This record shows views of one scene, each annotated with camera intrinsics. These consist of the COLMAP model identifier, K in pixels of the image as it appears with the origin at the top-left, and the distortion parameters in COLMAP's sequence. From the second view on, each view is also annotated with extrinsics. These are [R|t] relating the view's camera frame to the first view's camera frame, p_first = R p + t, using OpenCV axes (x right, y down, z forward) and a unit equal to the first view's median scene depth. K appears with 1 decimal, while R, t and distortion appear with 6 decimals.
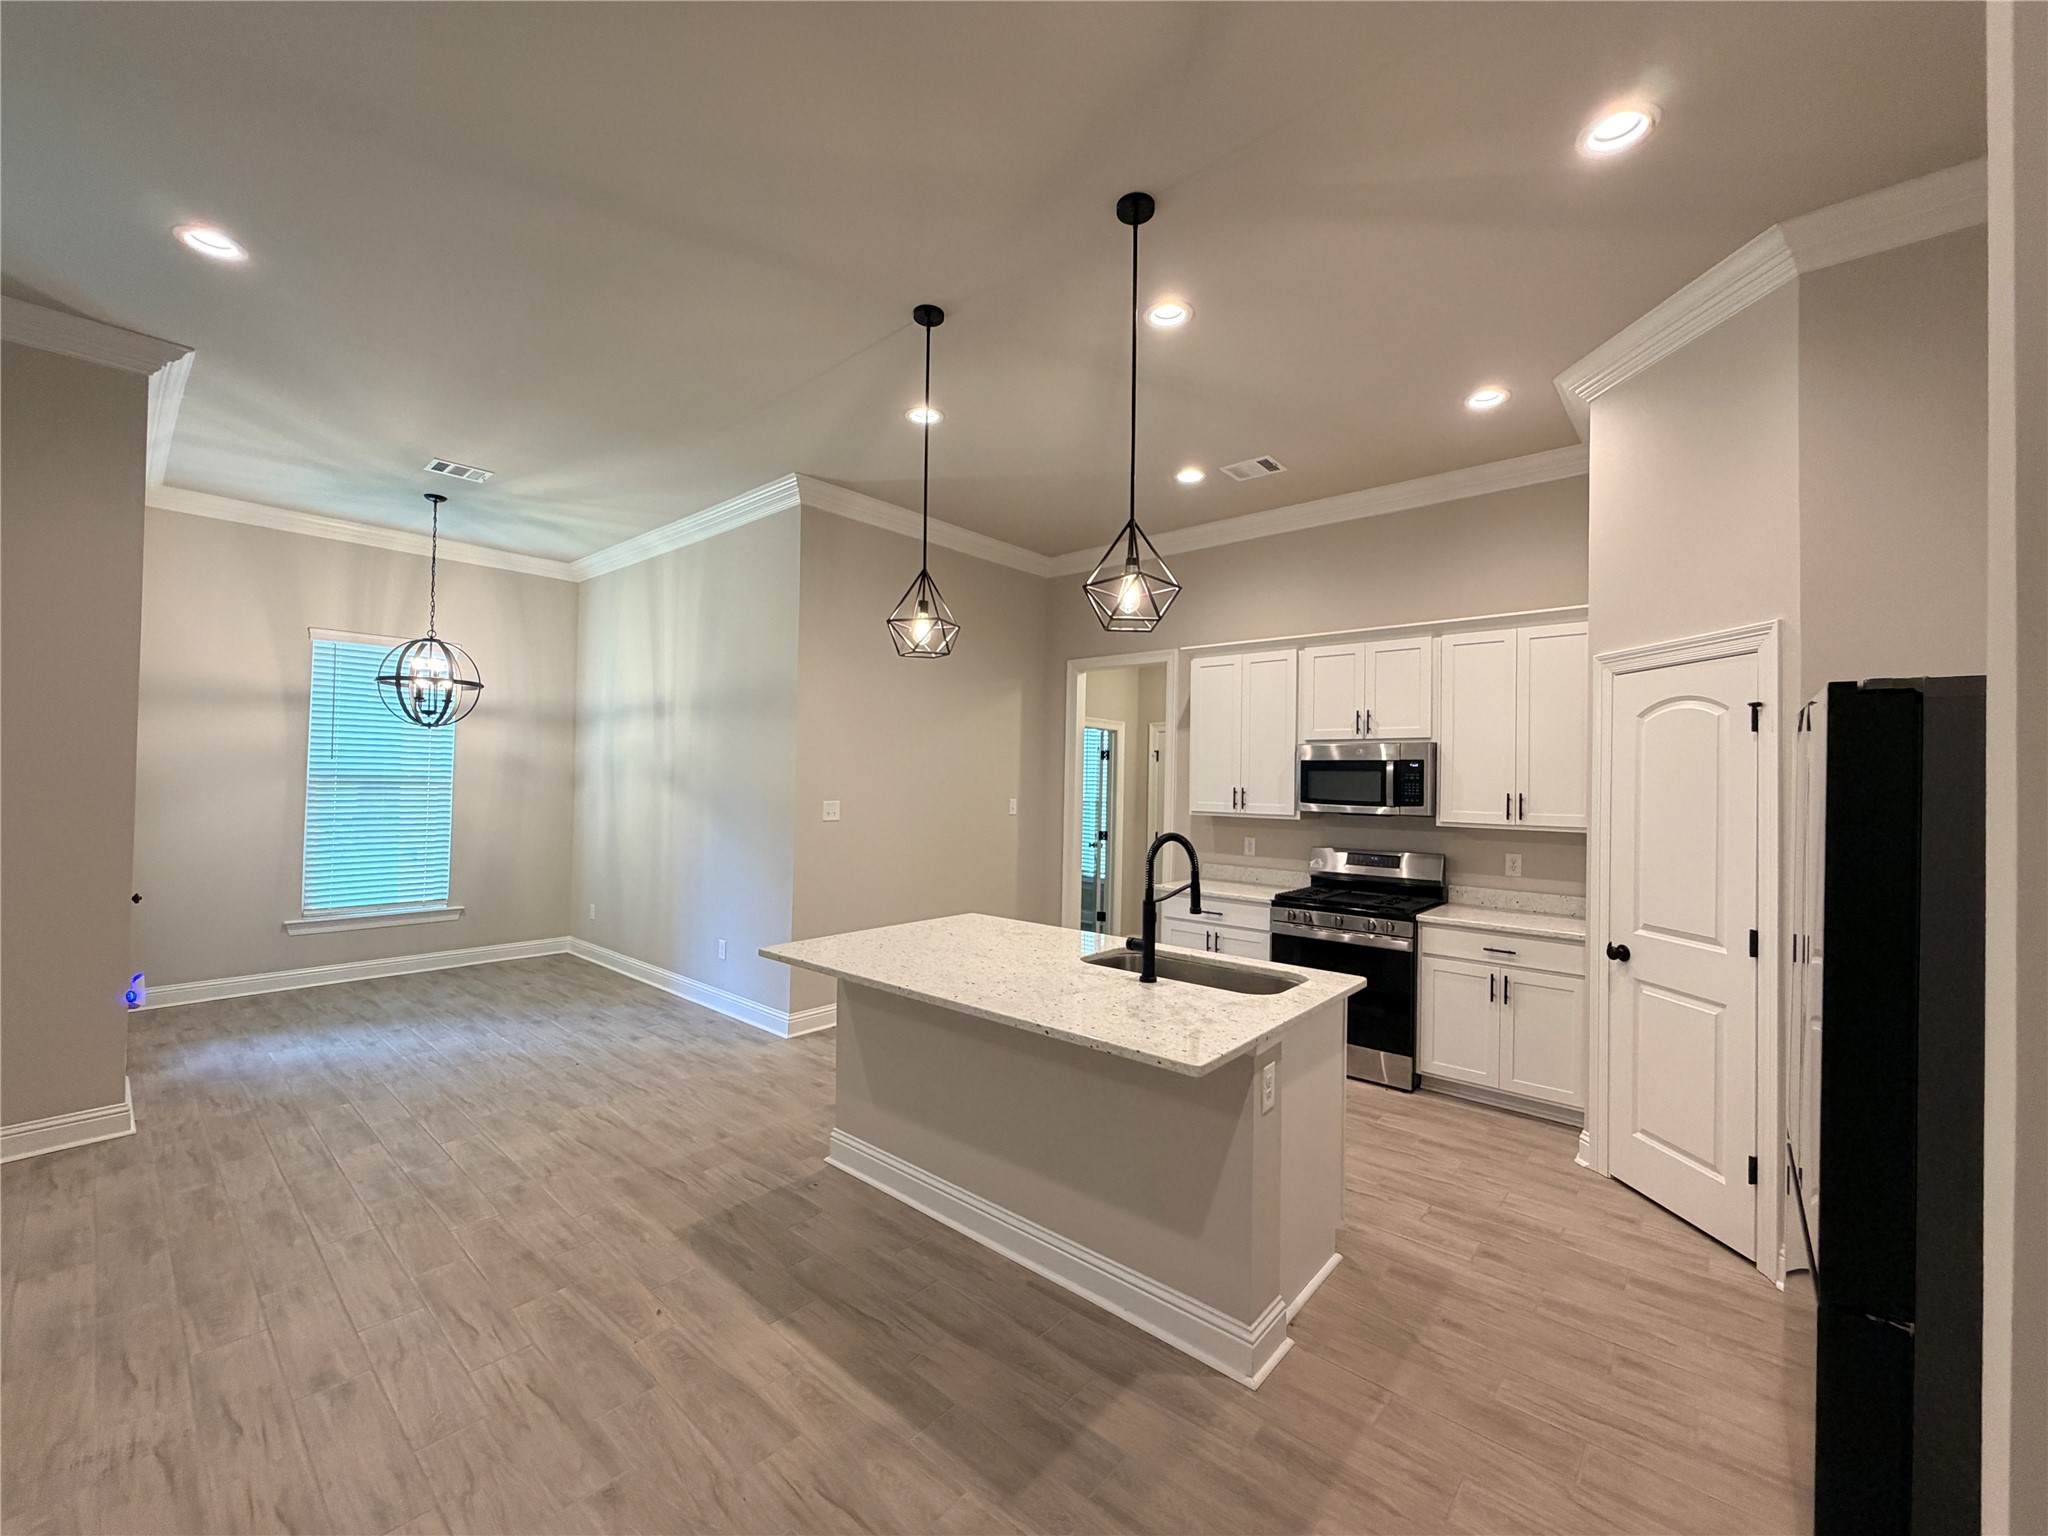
lens RADIAL K [[806.0, 0, 1018.1], [0, 806.0, 777.1], [0, 0, 1]] dist [-0.001596, 0.000214]
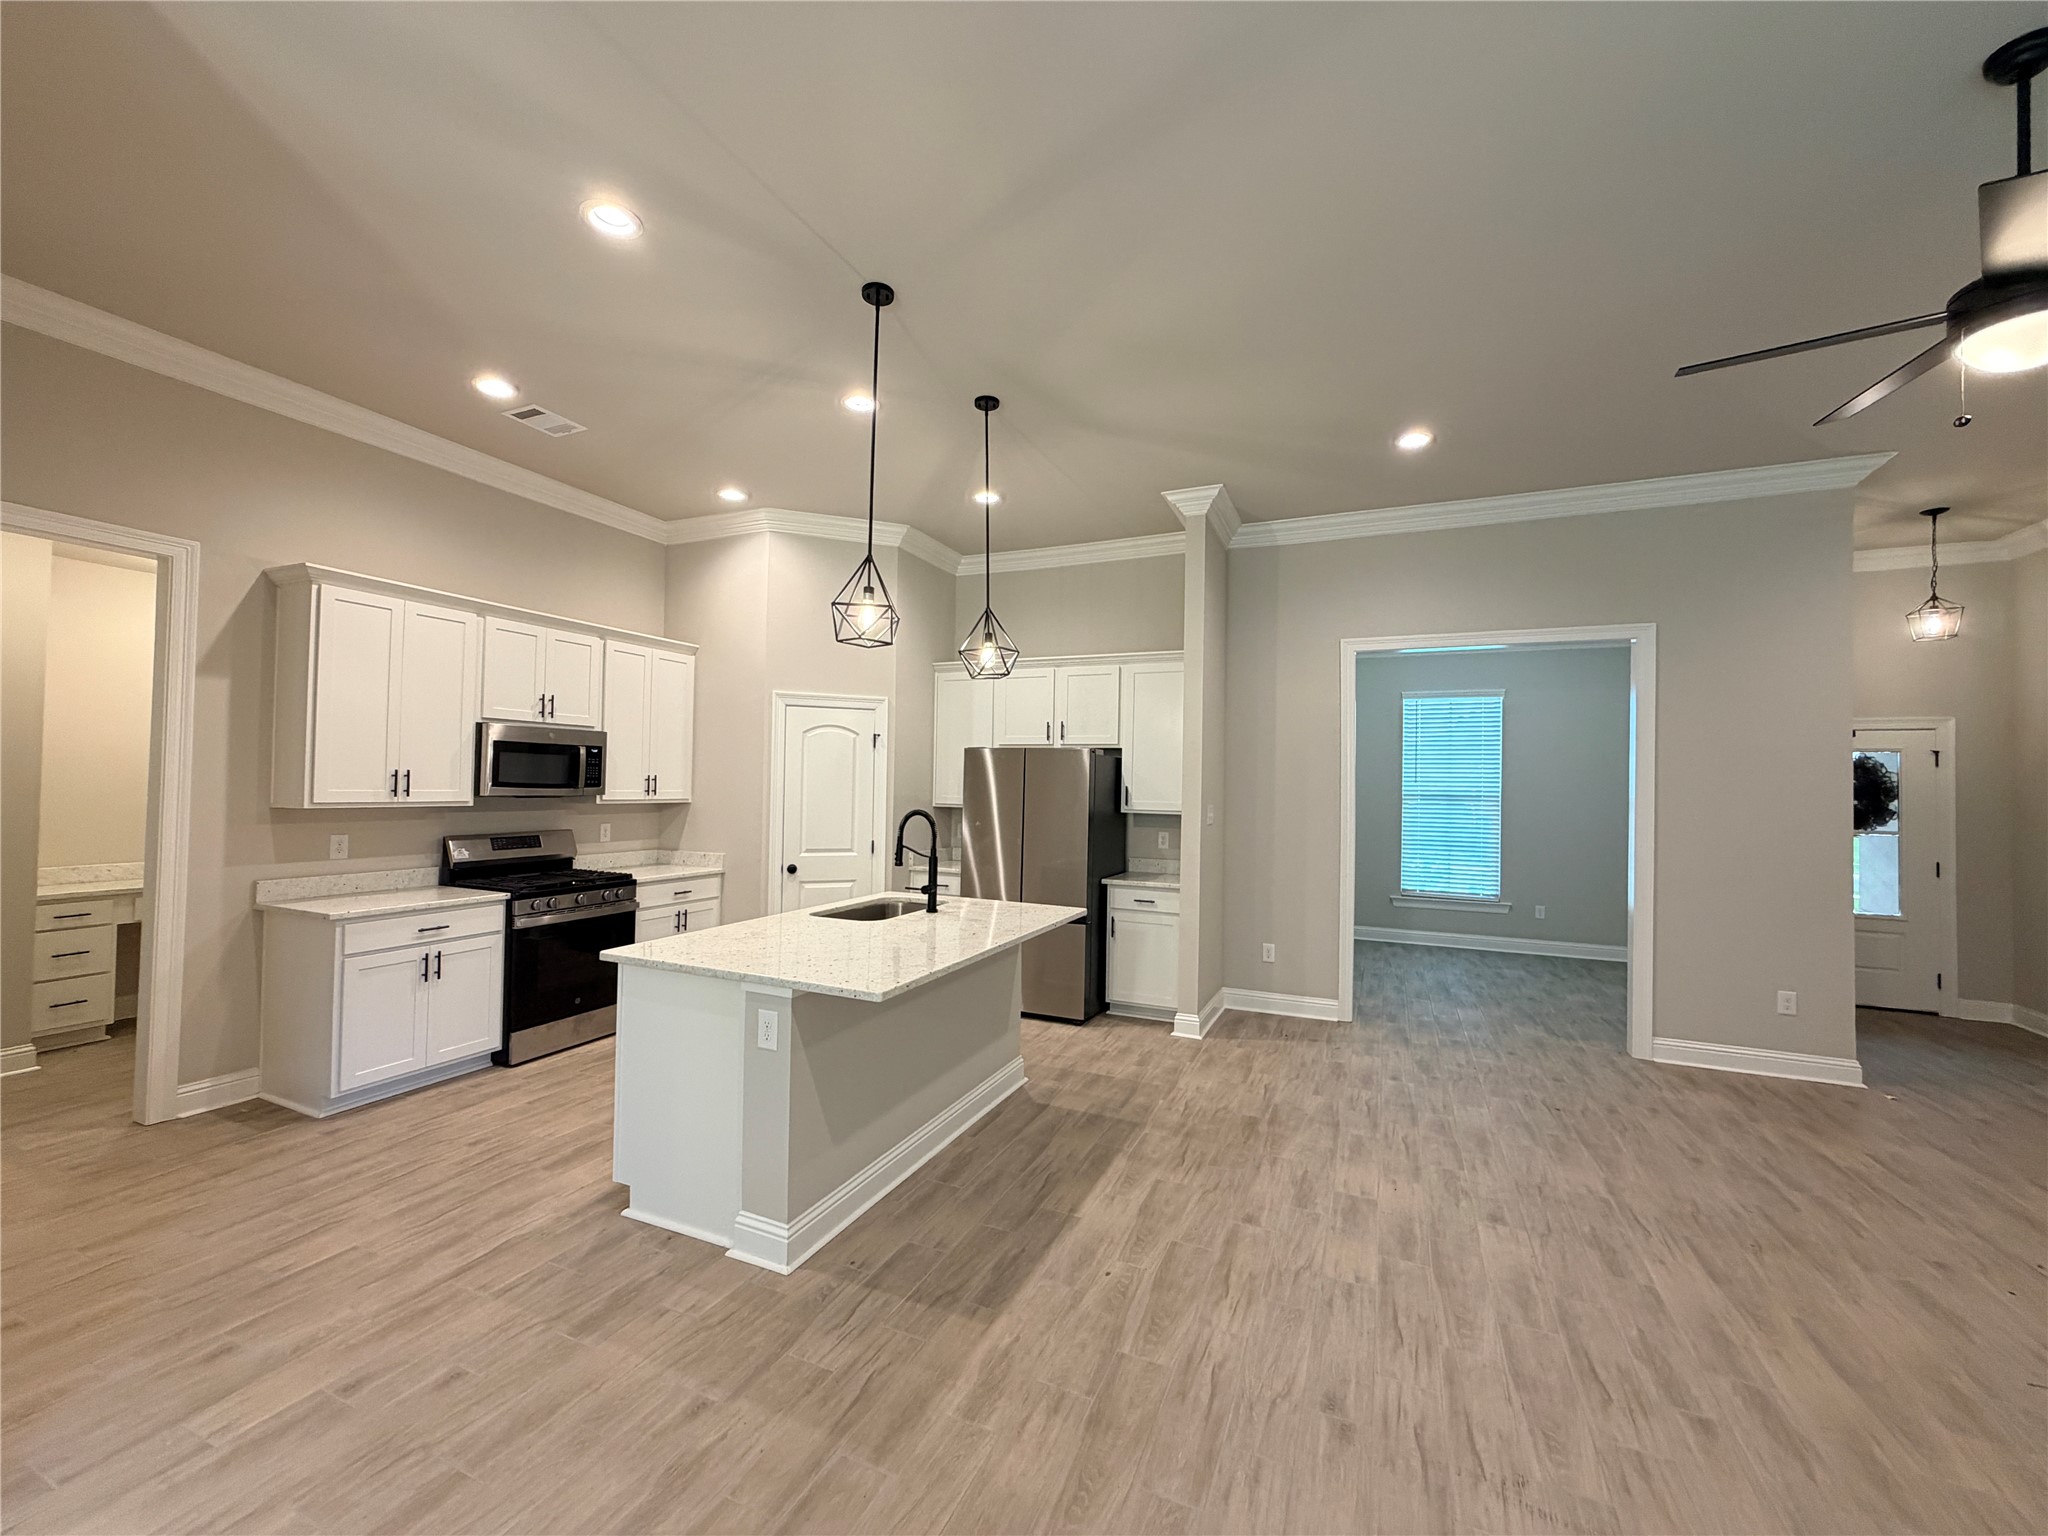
lens RADIAL K [[806.0, 0, 1019.3], [0, 806.0, 764.3], [0, 0, 1]] dist [-0.001596, 0.000214]
pose [[-0.280539, 0.003407, 0.959836, -1.215811], [-0.026626, 0.999581, -0.011330, 0.002000], [-0.959473, -0.028735, -0.280331, 1.206862]]
